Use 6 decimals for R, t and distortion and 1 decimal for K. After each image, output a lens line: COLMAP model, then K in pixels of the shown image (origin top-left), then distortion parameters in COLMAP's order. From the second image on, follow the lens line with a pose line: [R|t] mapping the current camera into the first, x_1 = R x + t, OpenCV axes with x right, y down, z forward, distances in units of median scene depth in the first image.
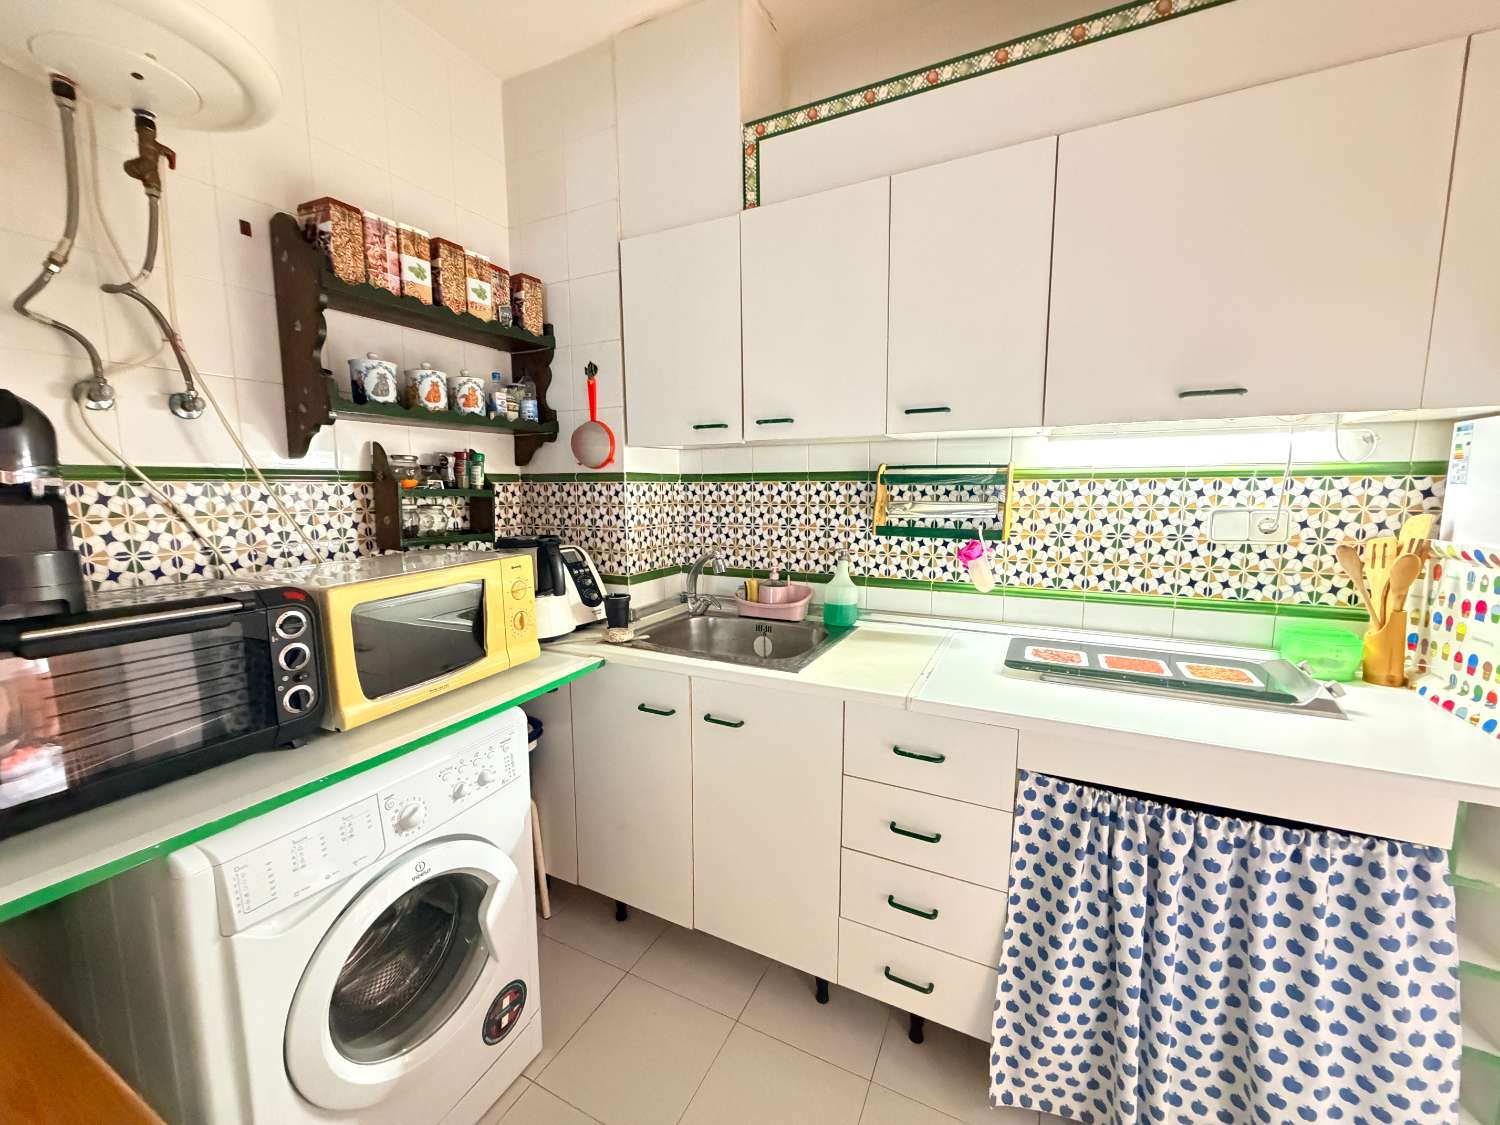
lens RADIAL K [[593.7, 0, 749.0], [0, 593.7, 559.6], [0, 0, 1]] dist [0.003491, -0.000595]
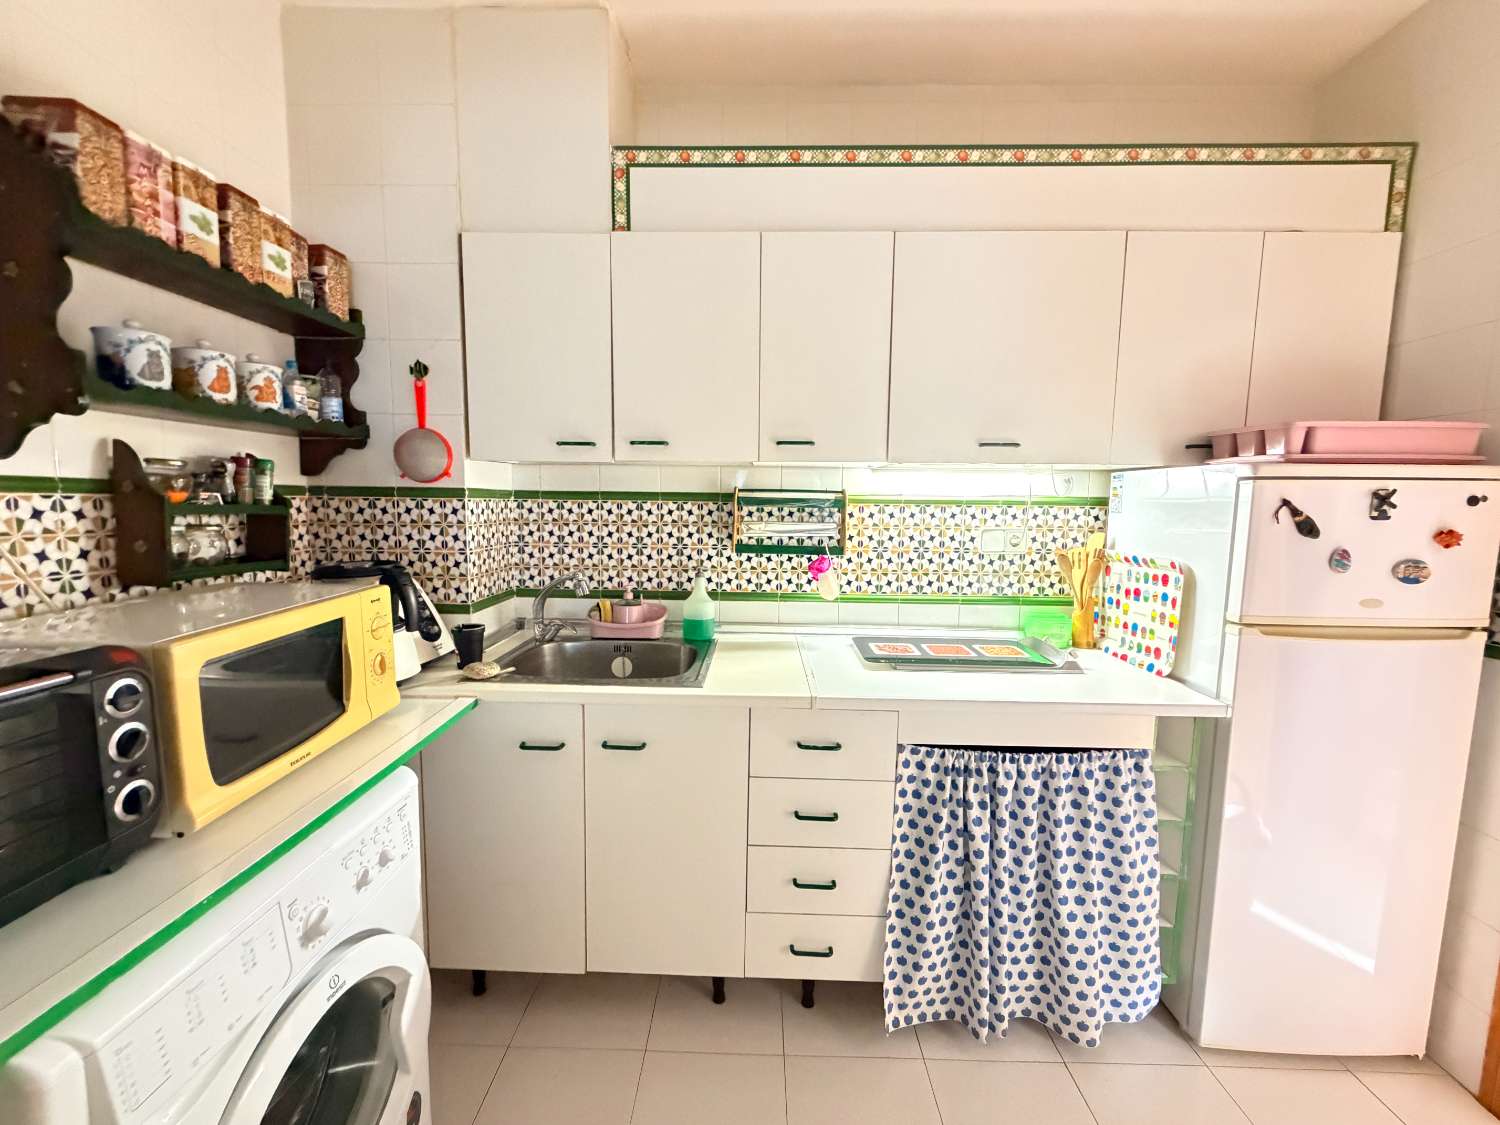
lens RADIAL K [[593.7, 0, 748.0], [0, 593.7, 559.6], [0, 0, 1]] dist [0.003491, -0.000595]
pose [[0.904599, -0.025365, 0.425509, -0.257242], [0.035125, 0.999269, -0.015104, -0.013161], [-0.424815, 0.028609, 0.904828, 0.015898]]
